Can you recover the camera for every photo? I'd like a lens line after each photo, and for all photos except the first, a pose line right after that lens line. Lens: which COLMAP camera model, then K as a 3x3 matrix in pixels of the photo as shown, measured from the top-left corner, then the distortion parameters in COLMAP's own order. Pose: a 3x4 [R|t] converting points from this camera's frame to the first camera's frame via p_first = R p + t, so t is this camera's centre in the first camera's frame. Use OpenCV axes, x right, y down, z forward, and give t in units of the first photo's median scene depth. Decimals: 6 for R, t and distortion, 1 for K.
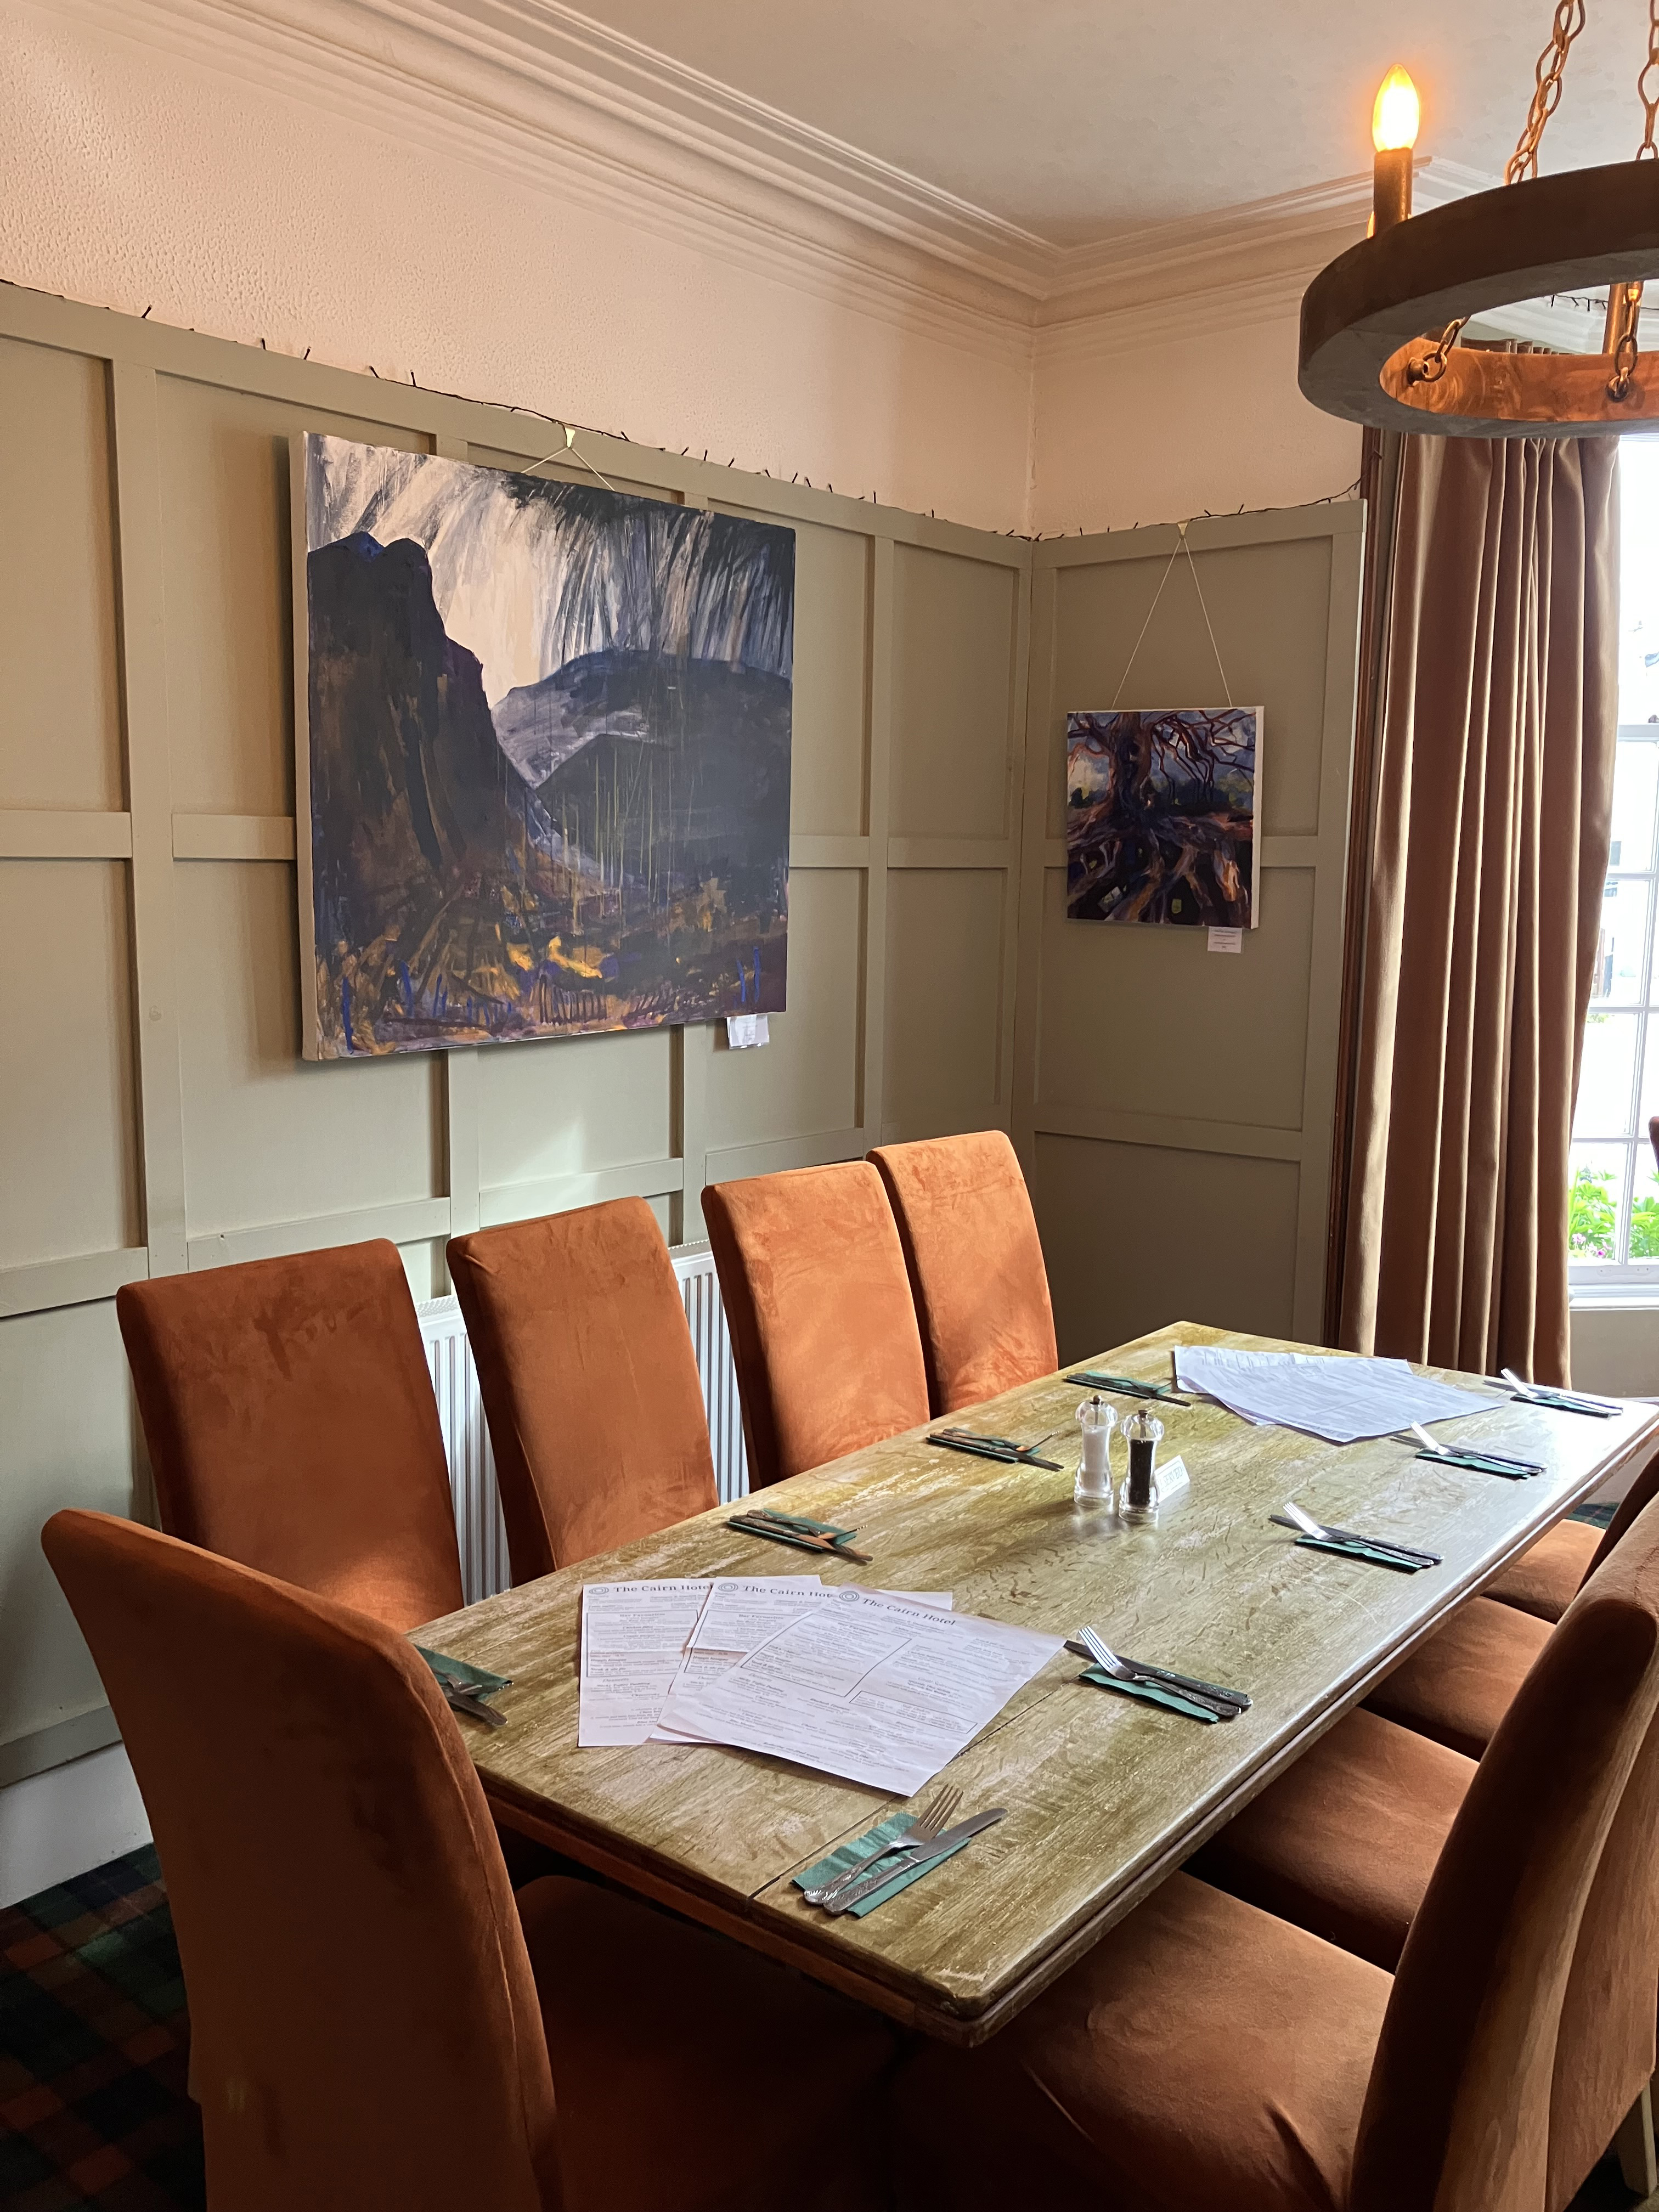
lens RADIAL K [[1775.5, 0, 829.5], [0, 1775.5, 1106.0], [0, 0, 1]] dist [-0.043943, -0.008472]
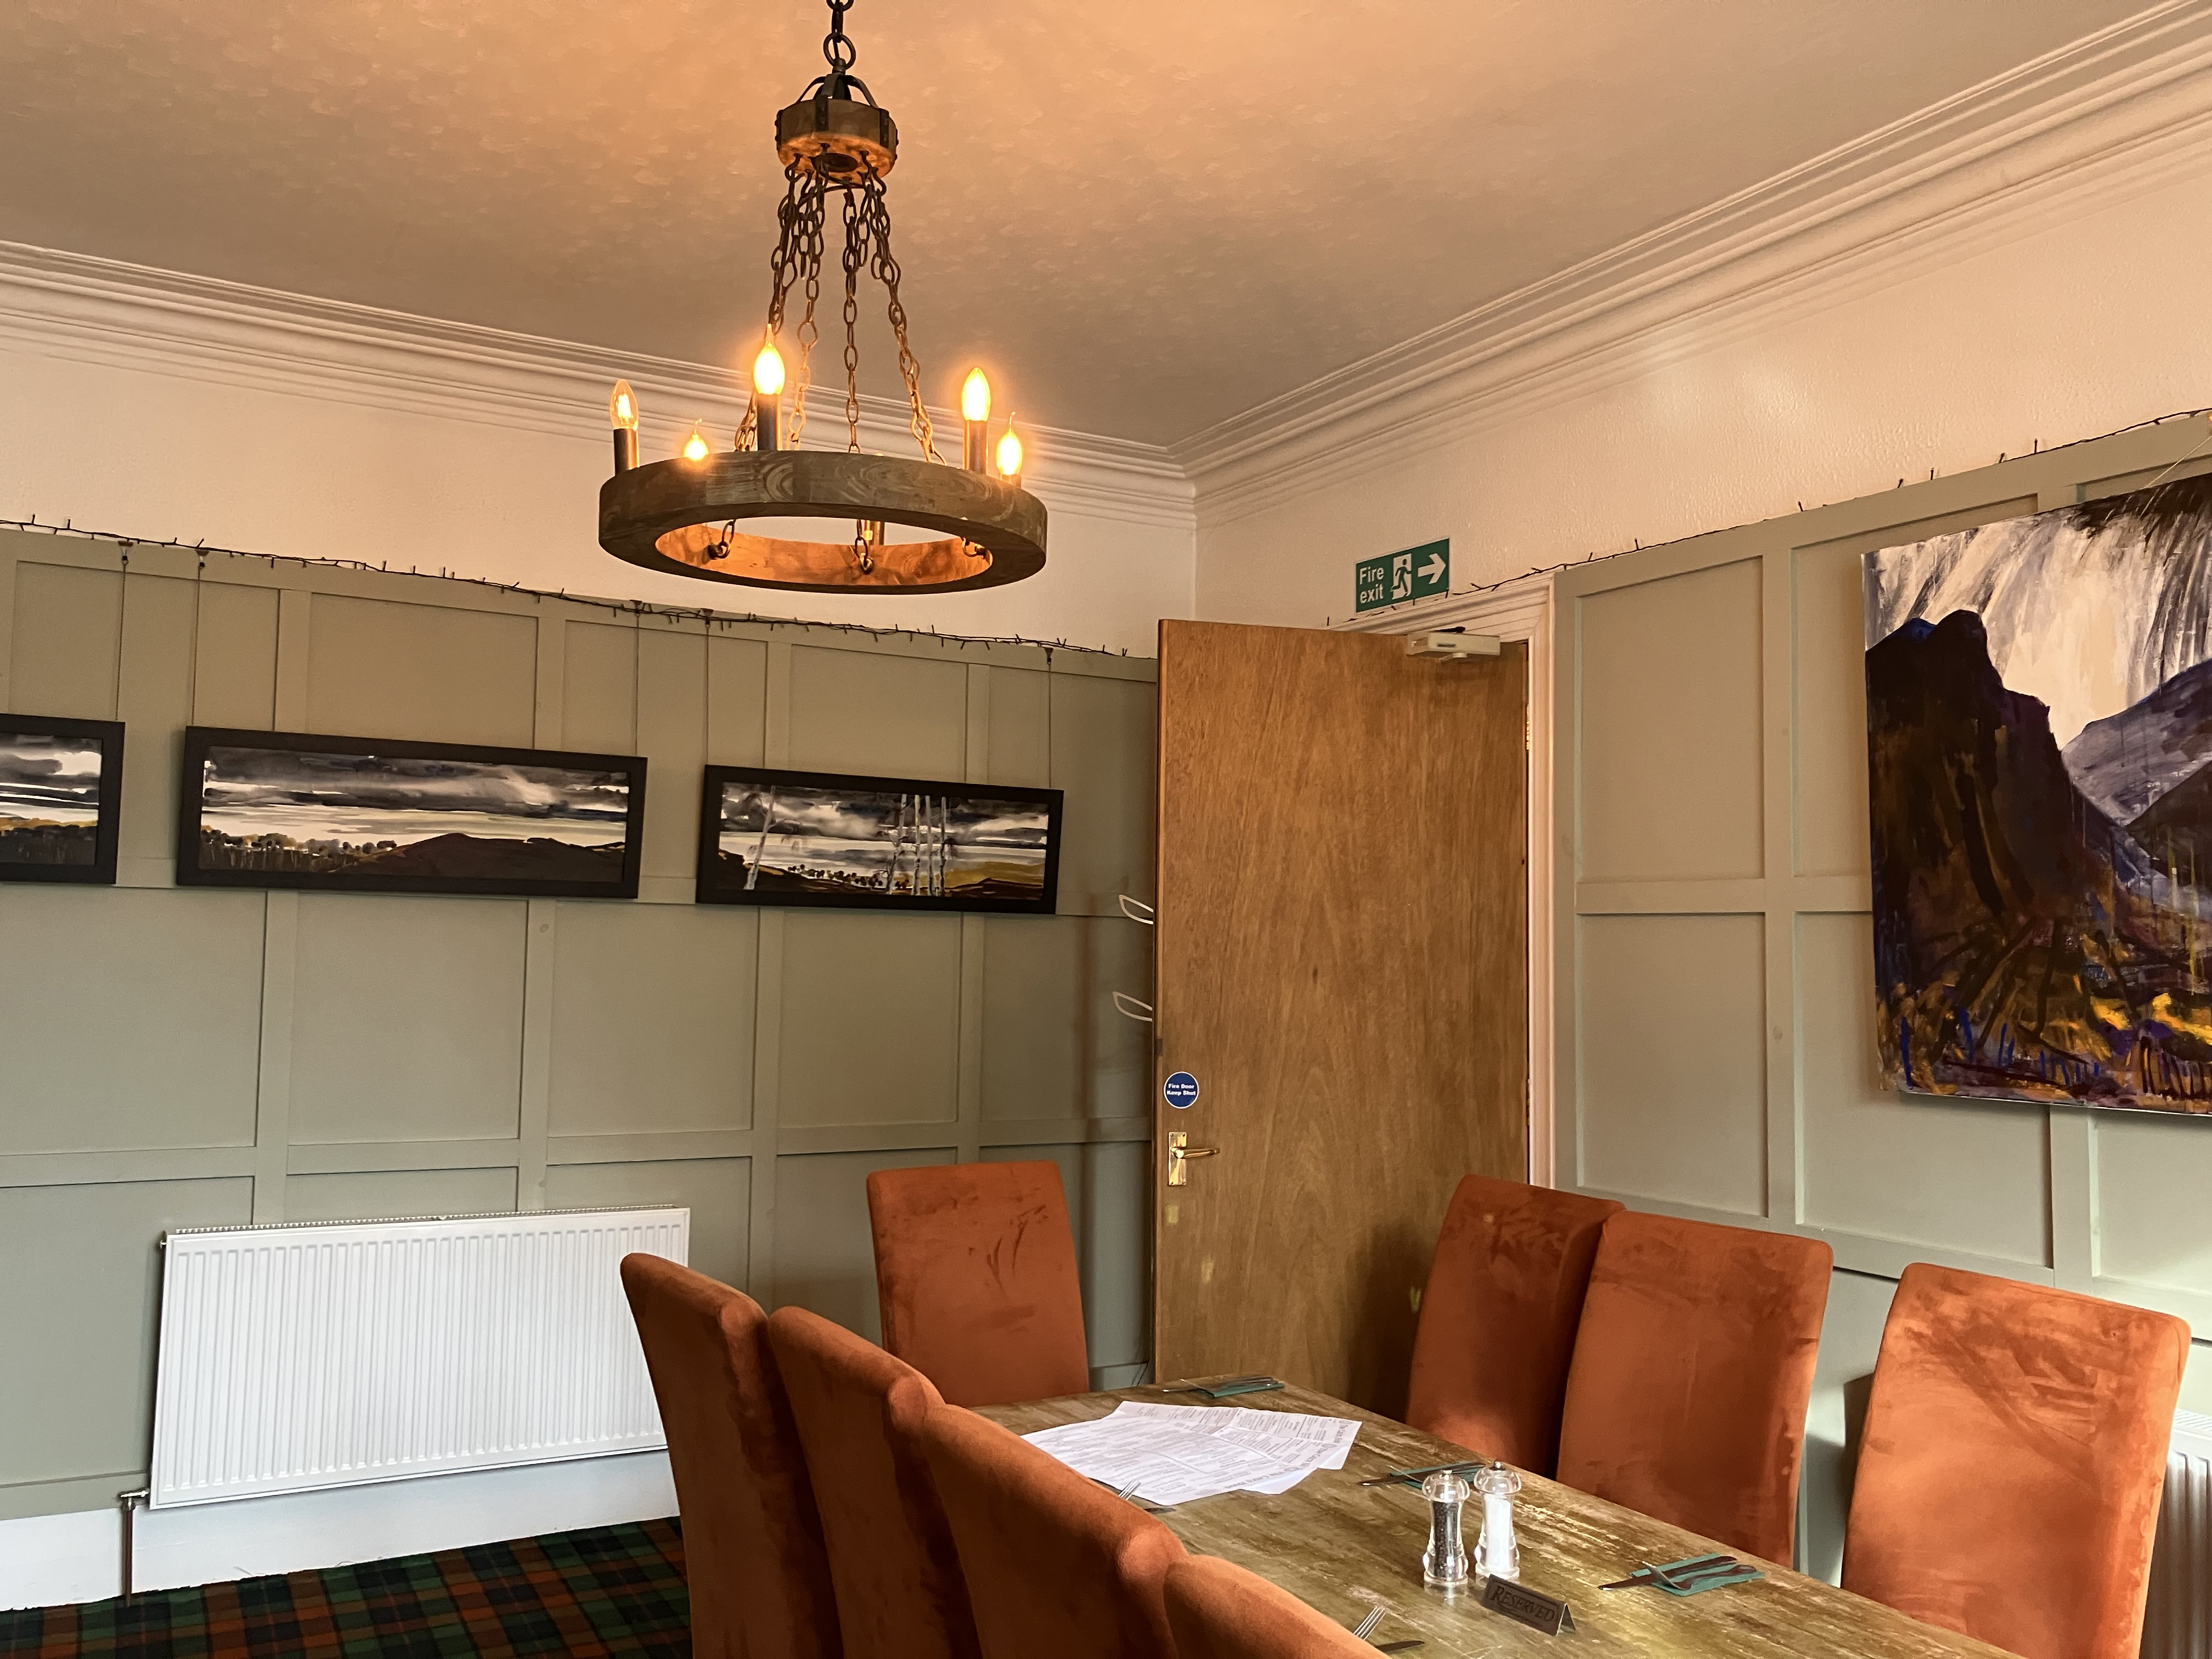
lens RADIAL K [[1775.5, 0, 1106.0], [0, 1775.5, 829.5], [0, 0, 1]] dist [-0.043943, -0.008472]
pose [[-0.358731, -0.102498, -0.927796, 0.868131], [-0.172441, 0.984122, -0.042047, -0.053228], [0.917374, 0.144907, -0.370710, 0.884602]]
